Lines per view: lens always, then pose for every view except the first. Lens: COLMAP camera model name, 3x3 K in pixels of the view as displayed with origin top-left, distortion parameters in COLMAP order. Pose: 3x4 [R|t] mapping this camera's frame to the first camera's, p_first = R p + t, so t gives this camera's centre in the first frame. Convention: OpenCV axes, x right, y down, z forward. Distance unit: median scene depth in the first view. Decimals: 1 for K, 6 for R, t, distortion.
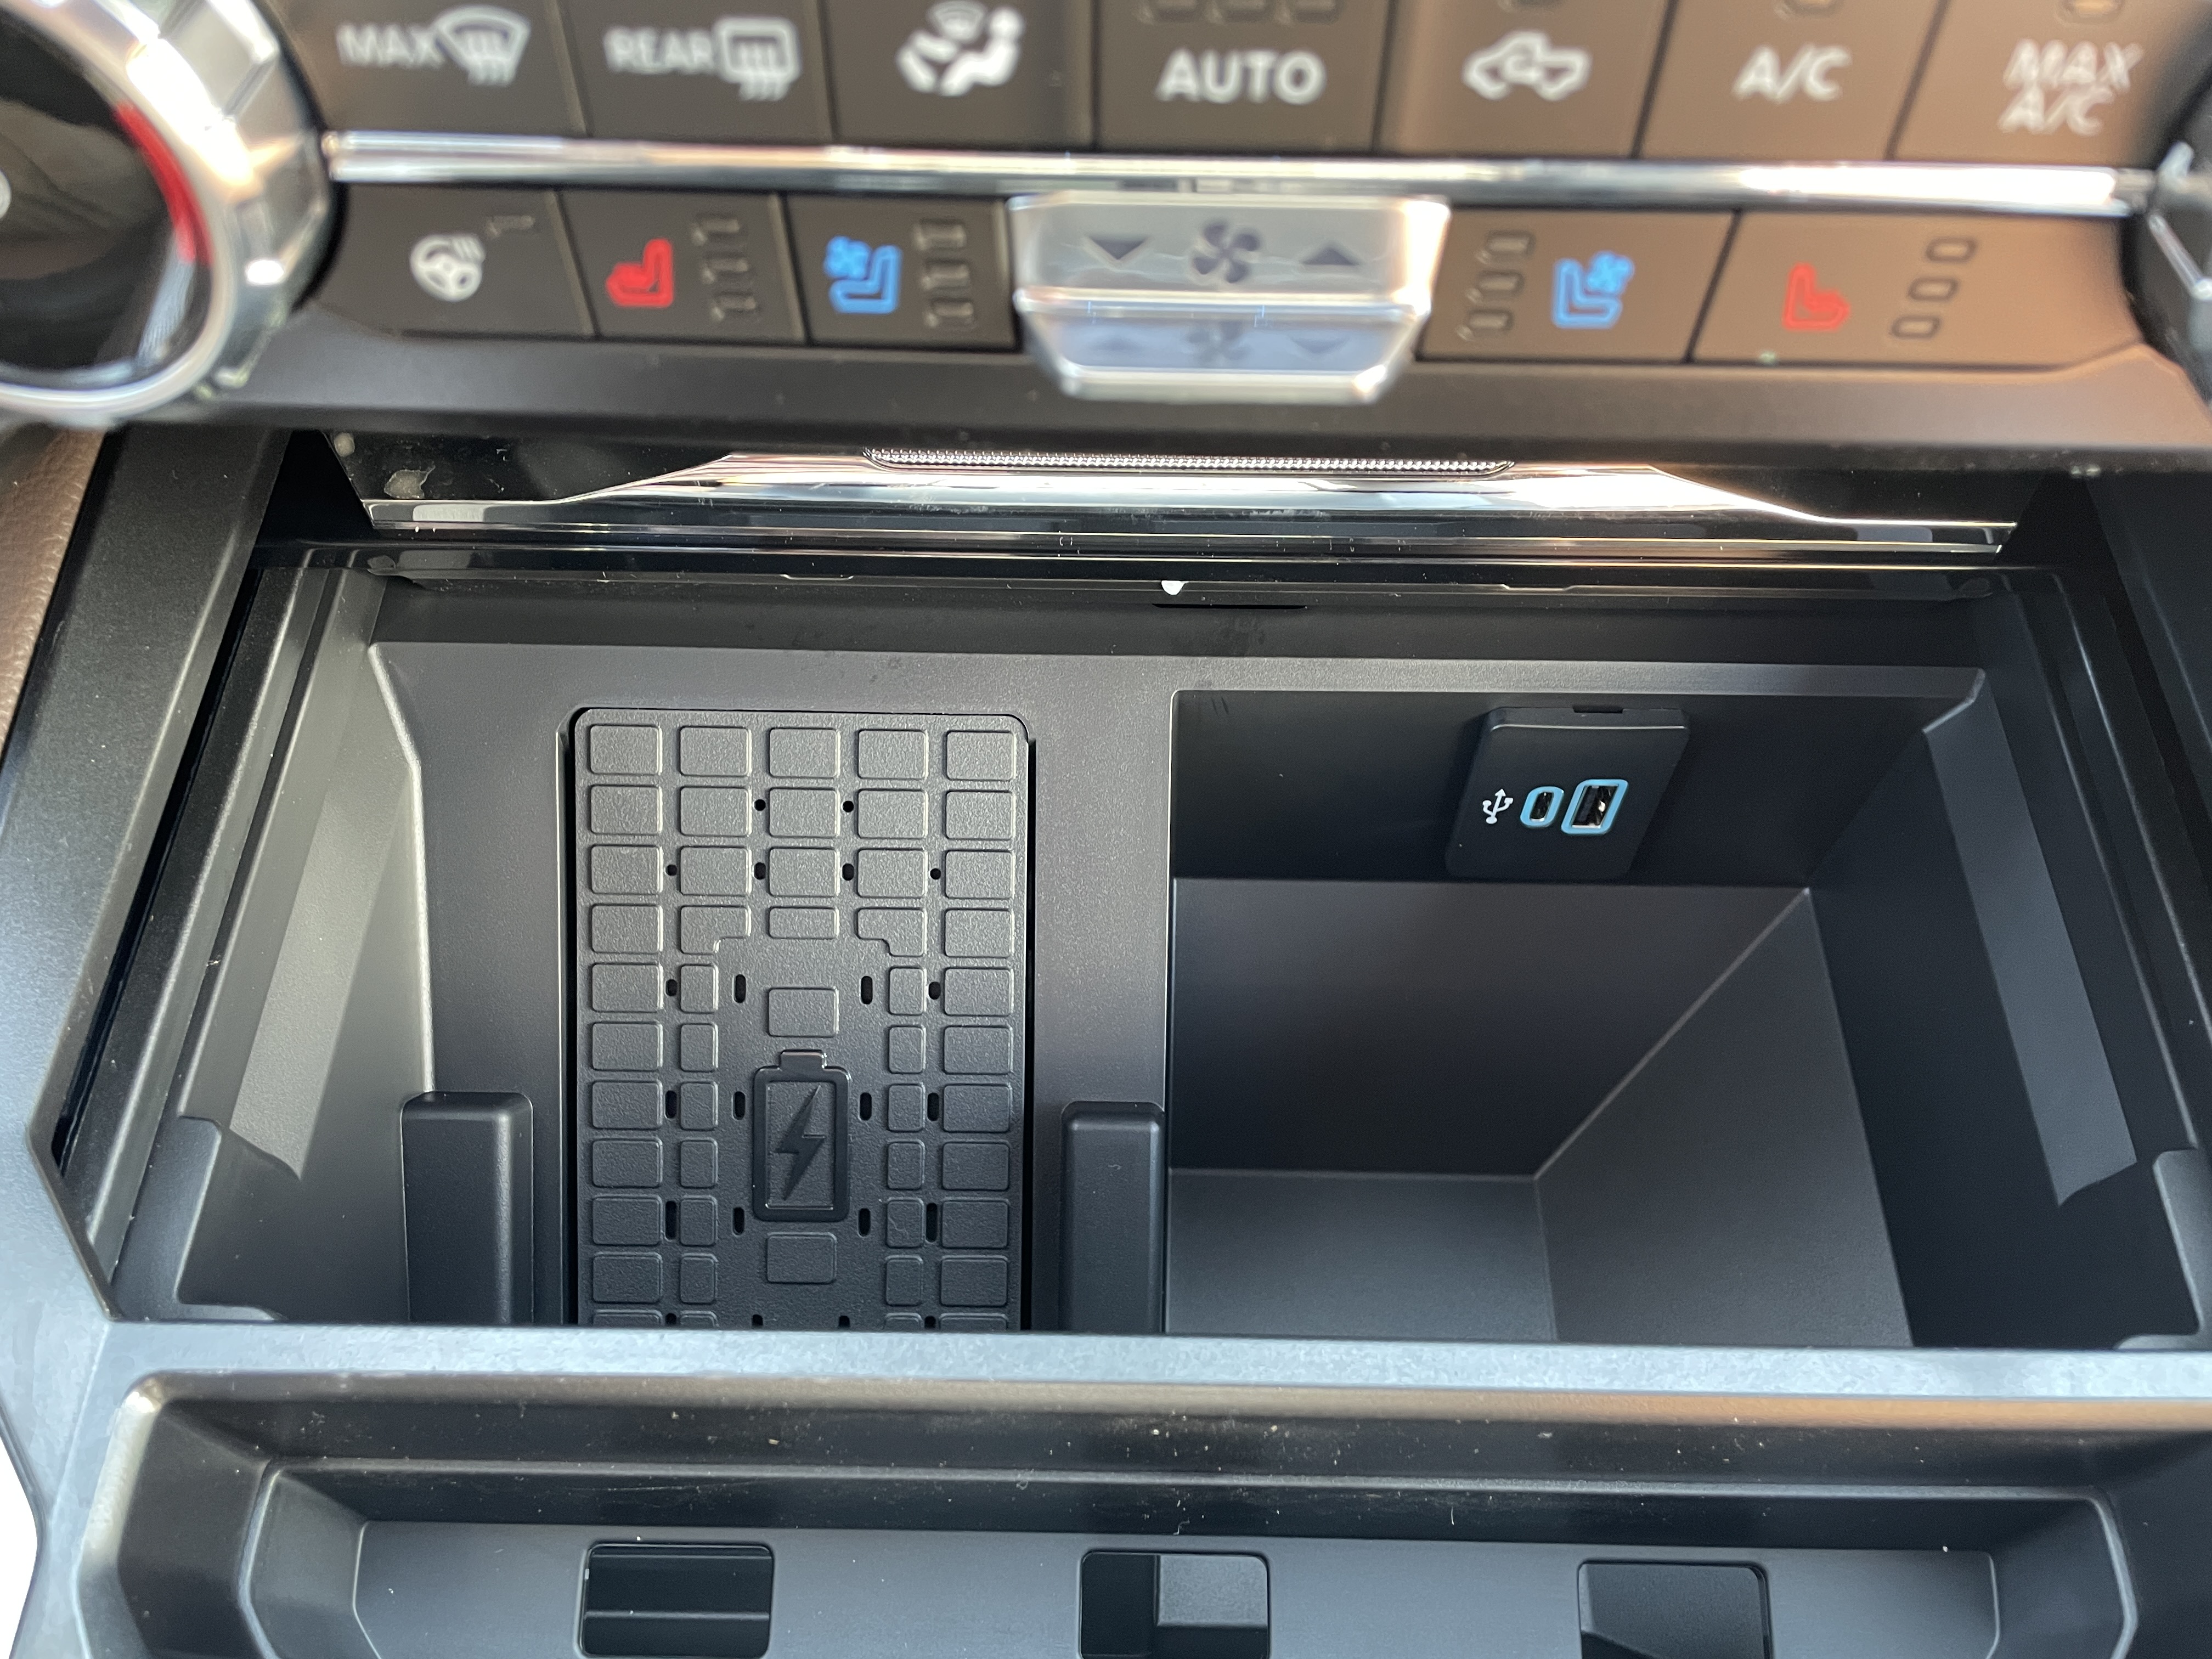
lens RADIAL K [[1722.7, 0, 1106.2], [0, 1722.7, 861.9], [0, 0, 1]] dist [0.075678, -0.108123]
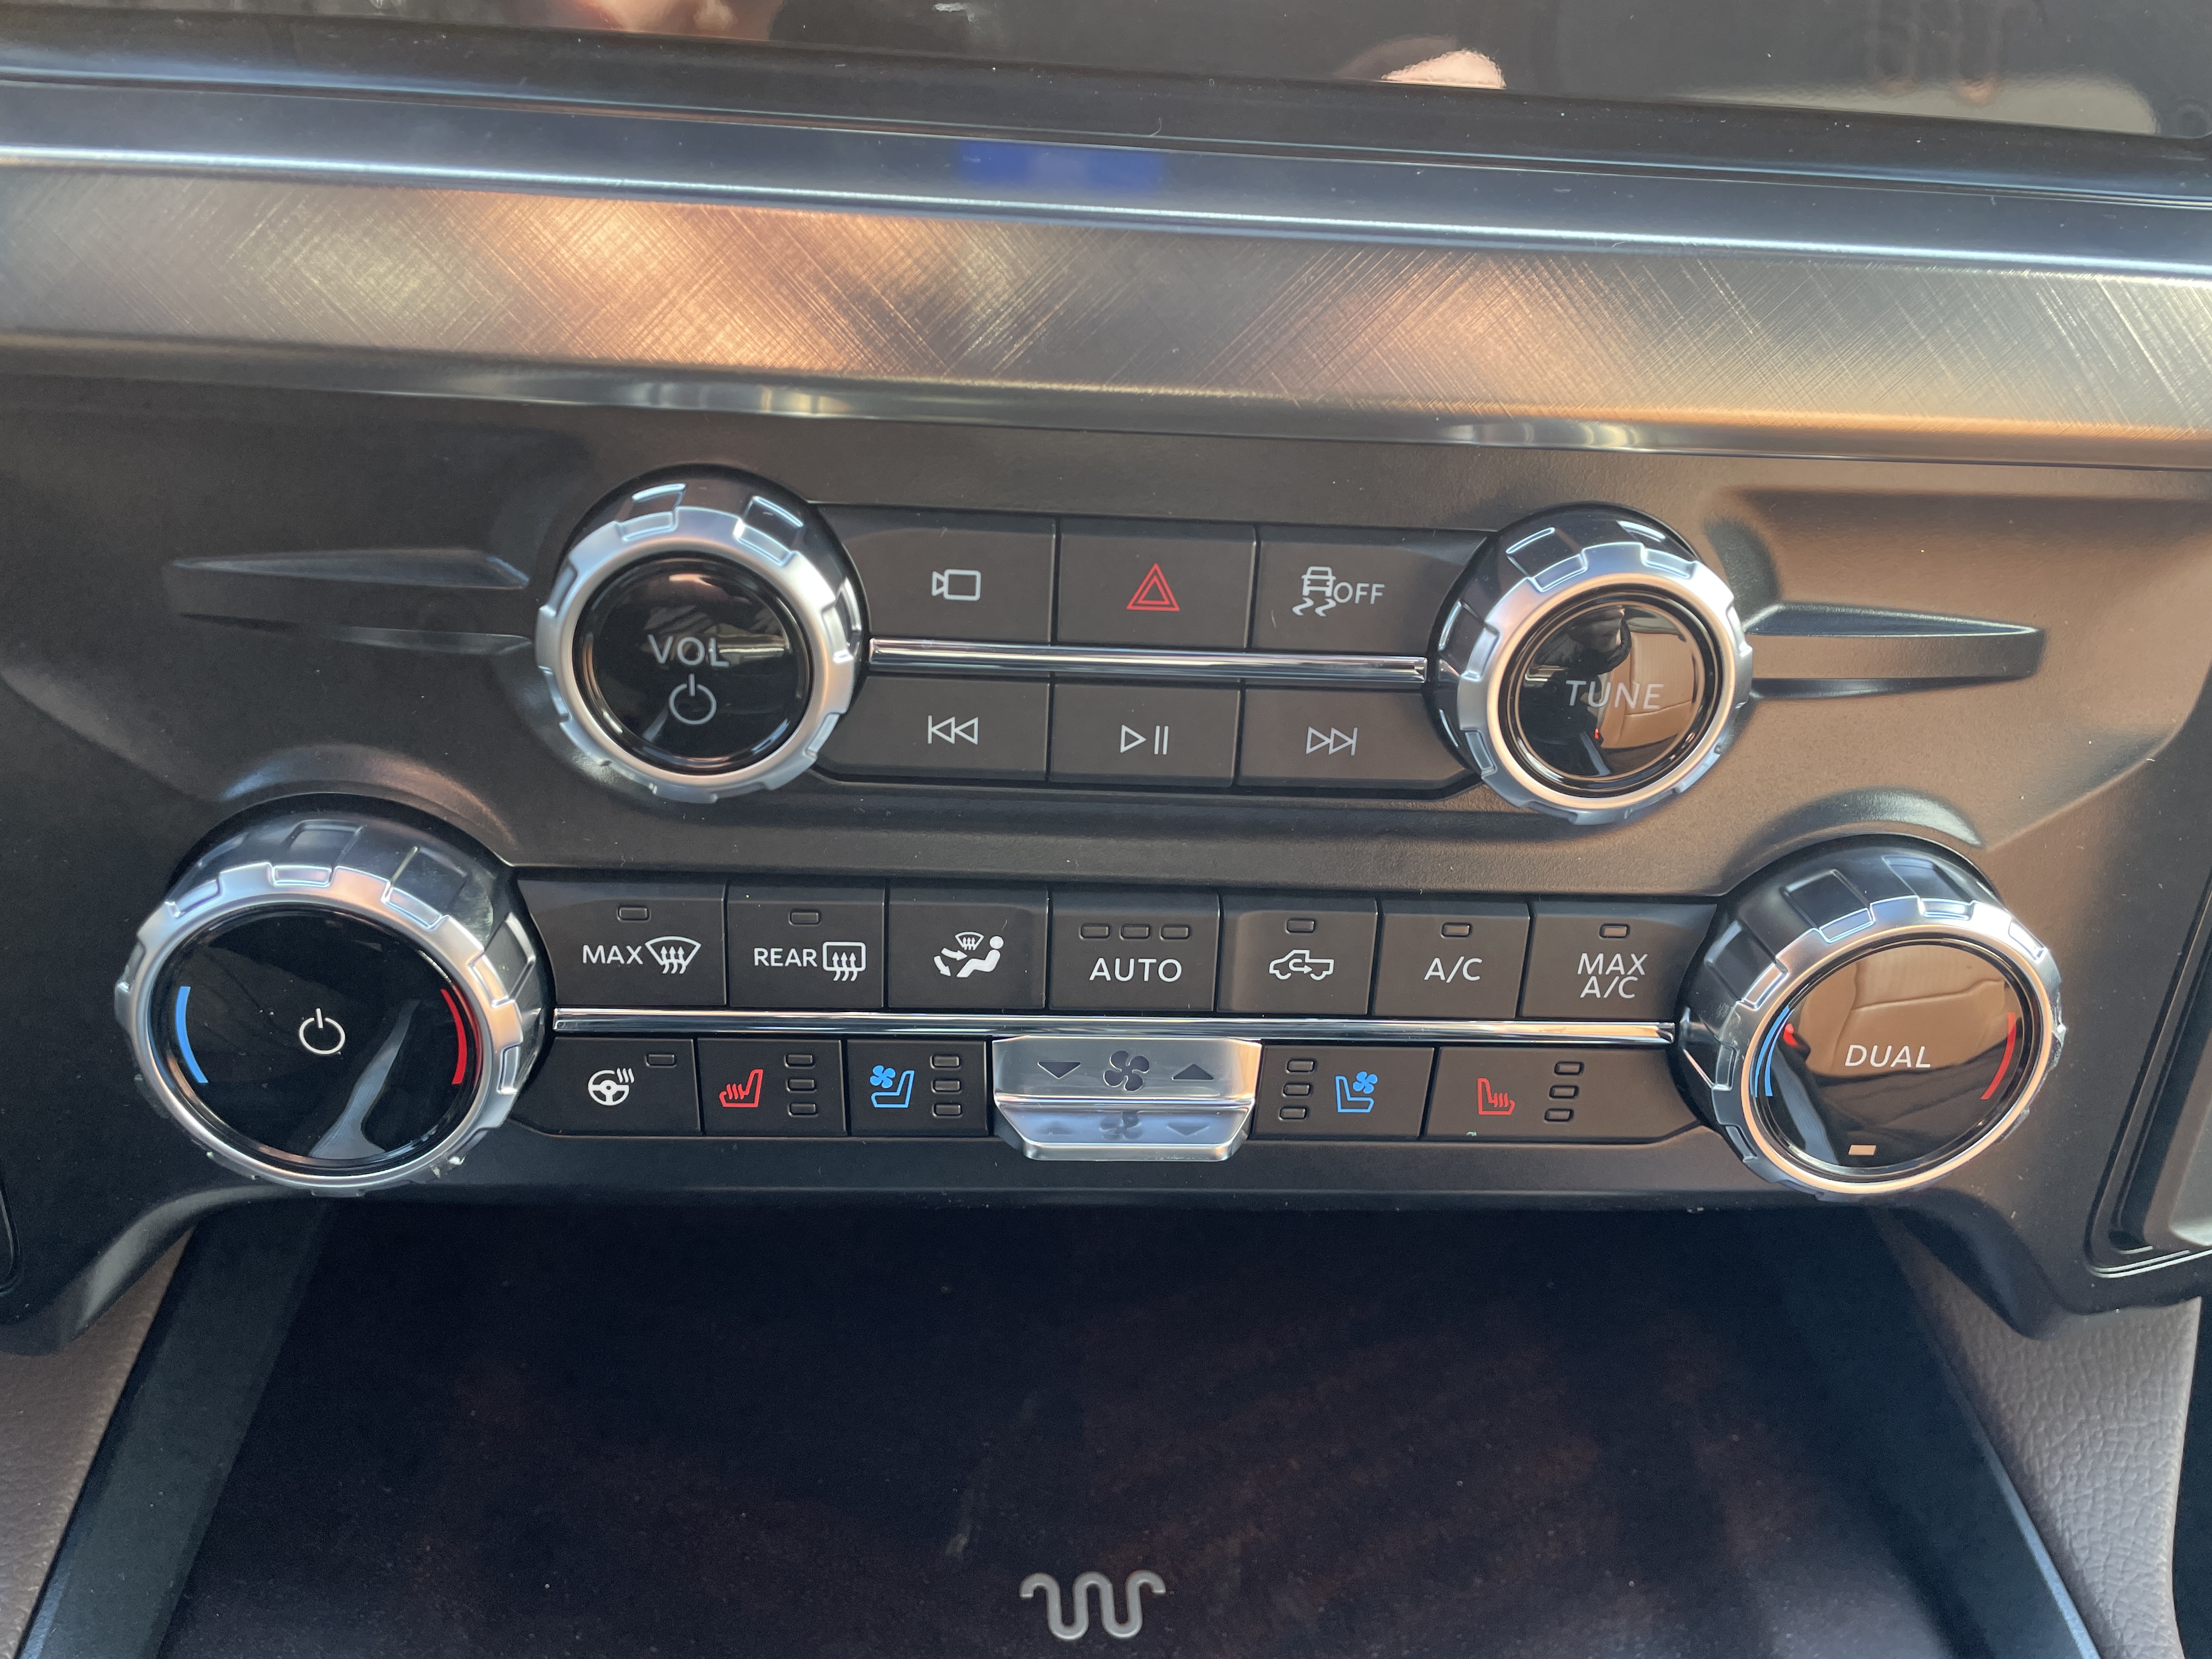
lens RADIAL K [[1677.1, 0, 1114.2], [0, 1677.1, 826.6], [0, 0, 1]] dist [0.085952, -0.104645]
pose [[0.993351, 0.007657, 0.114872, -0.122072], [0.047489, 0.881694, -0.469426, 0.173970], [-0.104876, 0.471760, 0.875468, -0.449043]]
